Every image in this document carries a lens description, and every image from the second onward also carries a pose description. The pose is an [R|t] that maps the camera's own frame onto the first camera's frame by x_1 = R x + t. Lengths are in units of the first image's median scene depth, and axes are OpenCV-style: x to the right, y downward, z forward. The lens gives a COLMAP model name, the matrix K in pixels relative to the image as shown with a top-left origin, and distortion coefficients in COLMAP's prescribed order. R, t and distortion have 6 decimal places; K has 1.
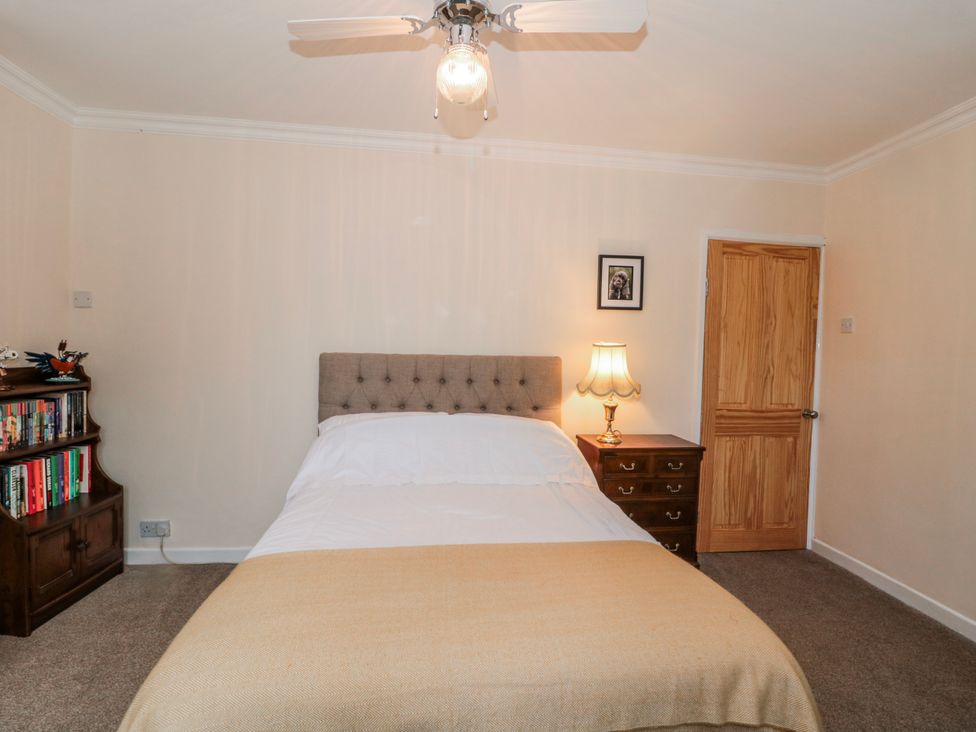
lens RADIAL K [[504.8, 0, 488.0], [0, 504.8, 366.0], [0, 0, 1]] dist [0.000431, -0.014857]
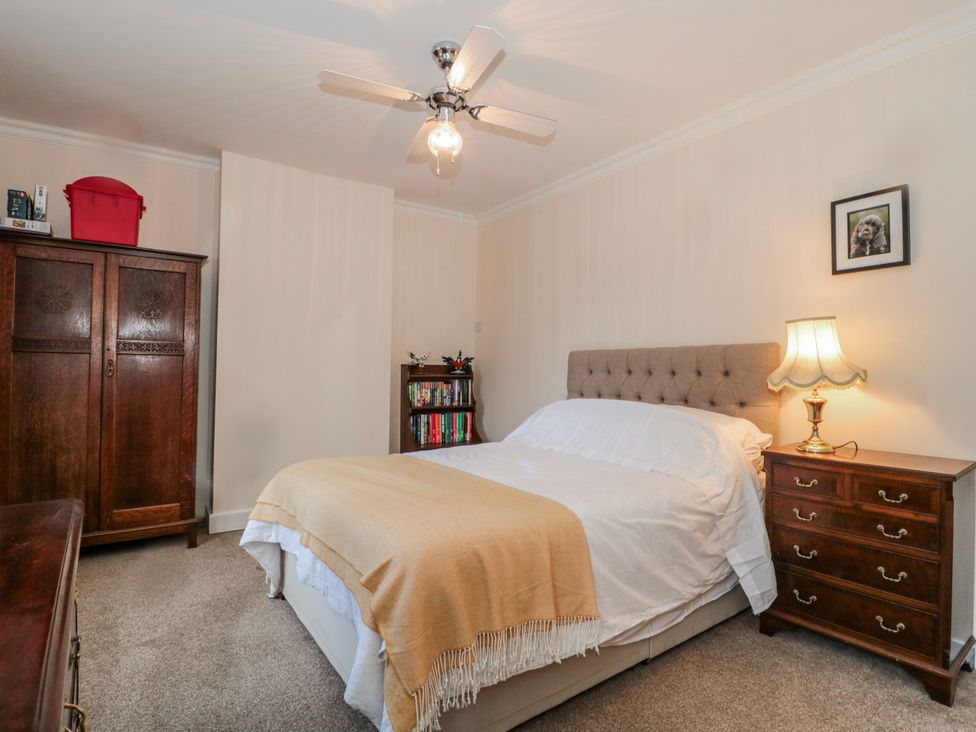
lens RADIAL K [[504.8, 0, 488.0], [0, 504.8, 366.0], [0, 0, 1]] dist [0.000431, -0.014857]
pose [[0.469654, -0.027621, -0.882418, 0.693009], [-0.030028, 0.998432, -0.047234, 0.077708], [0.882340, 0.048681, 0.468088, 0.239909]]
